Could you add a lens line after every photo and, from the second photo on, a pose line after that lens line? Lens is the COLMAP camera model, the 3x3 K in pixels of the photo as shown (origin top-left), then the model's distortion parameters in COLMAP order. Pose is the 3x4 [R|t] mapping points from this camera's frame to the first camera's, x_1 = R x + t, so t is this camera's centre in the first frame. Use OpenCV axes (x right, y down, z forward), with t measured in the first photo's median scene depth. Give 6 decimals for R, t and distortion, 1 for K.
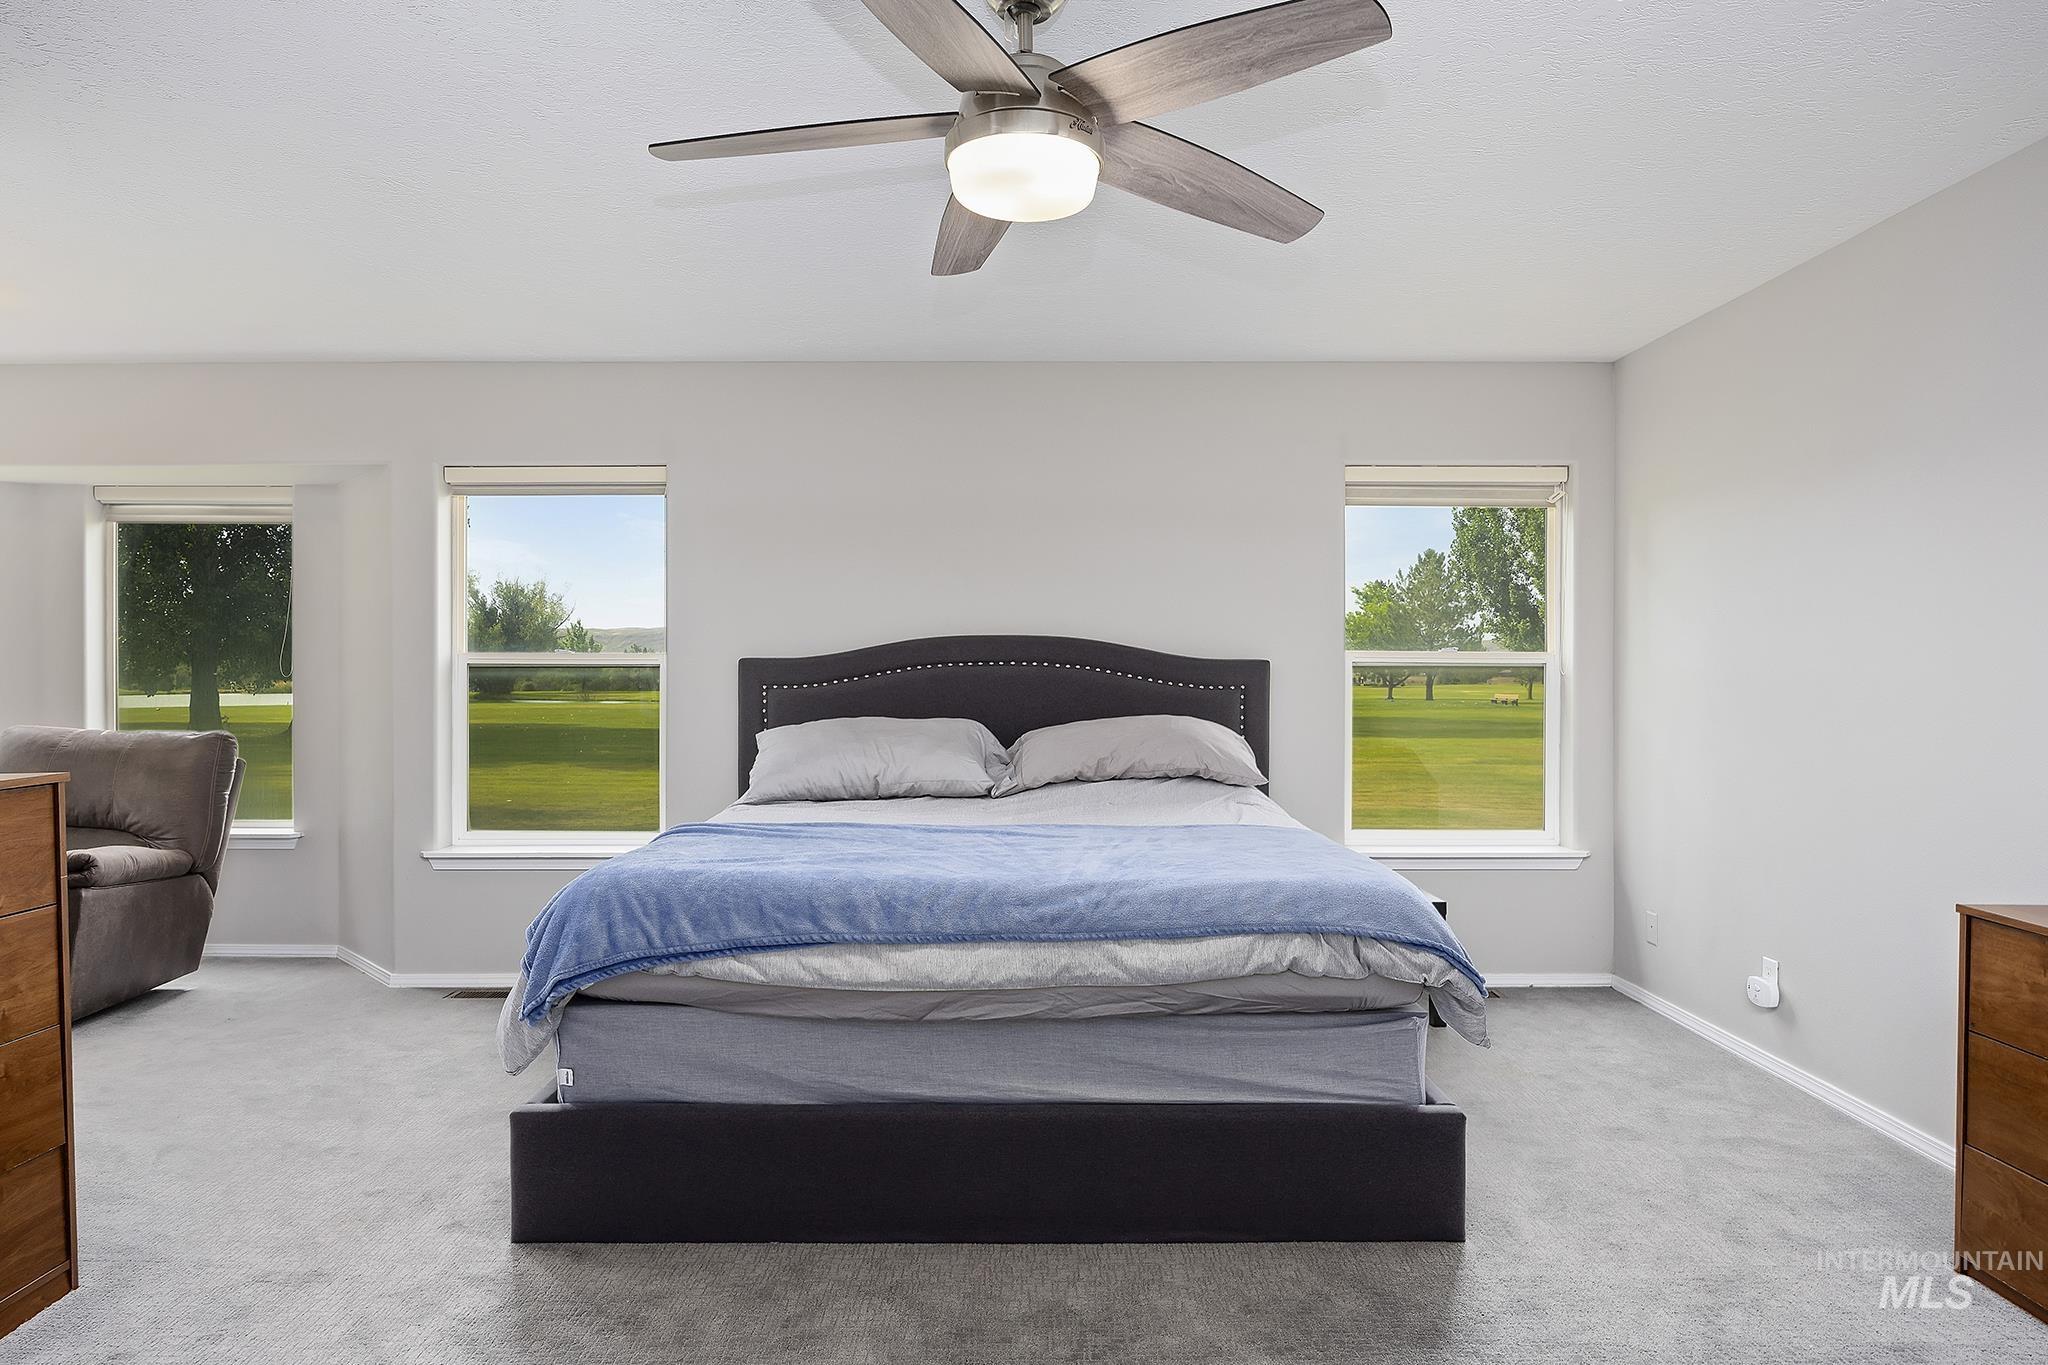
lens RADIAL K [[1233.8, 0, 1020.5], [0, 1233.8, 681.0], [0, 0, 1]] dist [-0.002100, -0.001196]
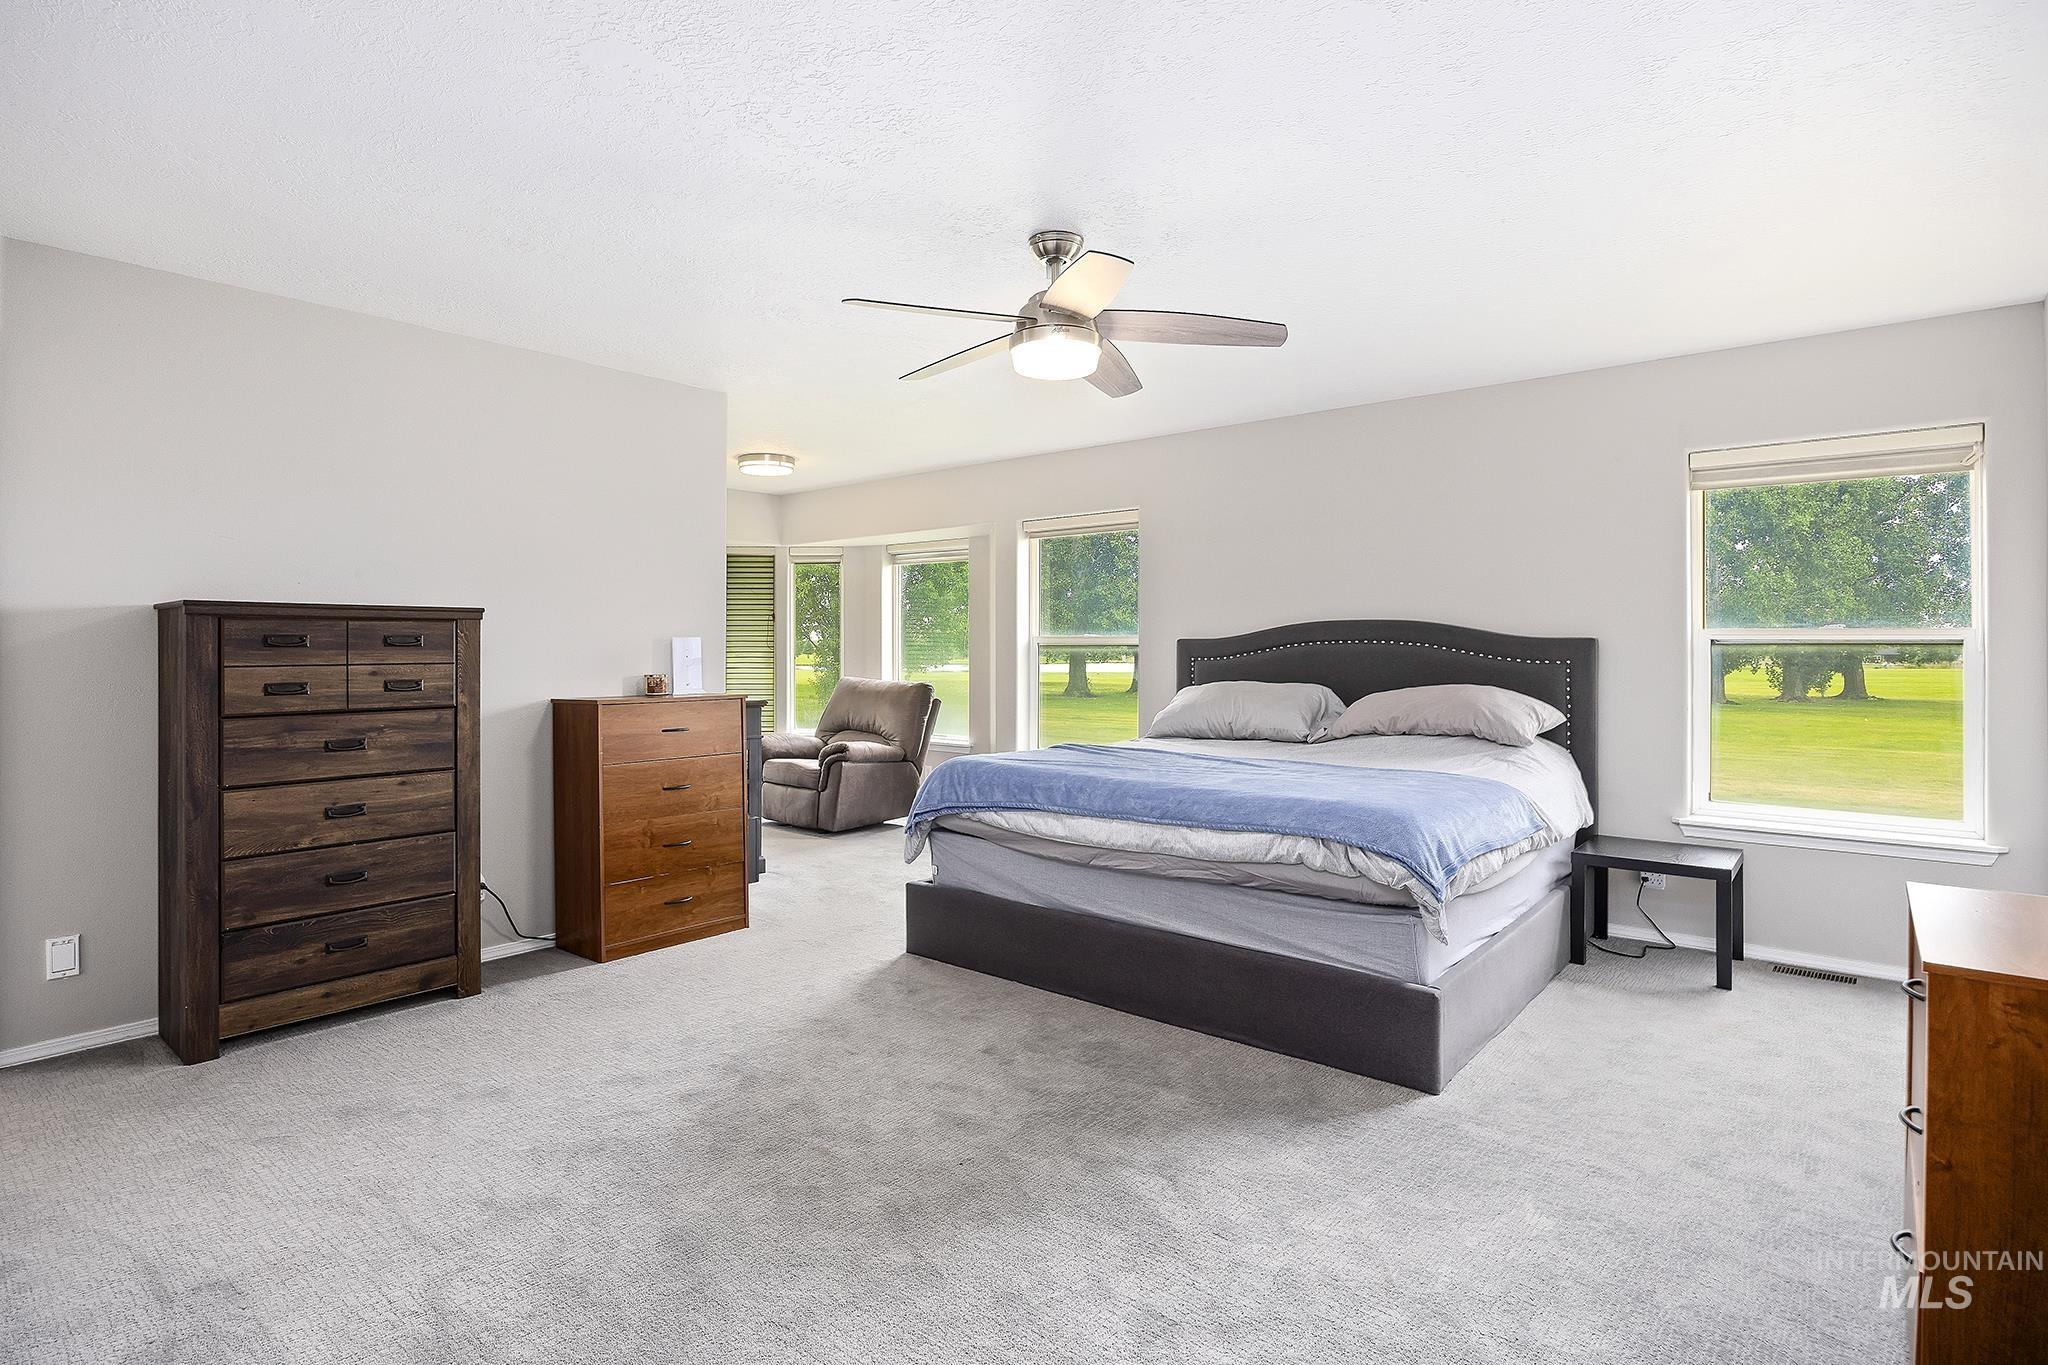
lens RADIAL K [[1044.4, 0, 971.1], [0, 1044.4, 645.3], [0, 0, 1]] dist [-0.015321, 0.002801]
pose [[0.749550, -0.001030, -0.661947, 0.700355], [-0.005842, 0.999950, -0.008170, 0.000825], [0.661922, 0.009991, 0.749506, -0.126107]]
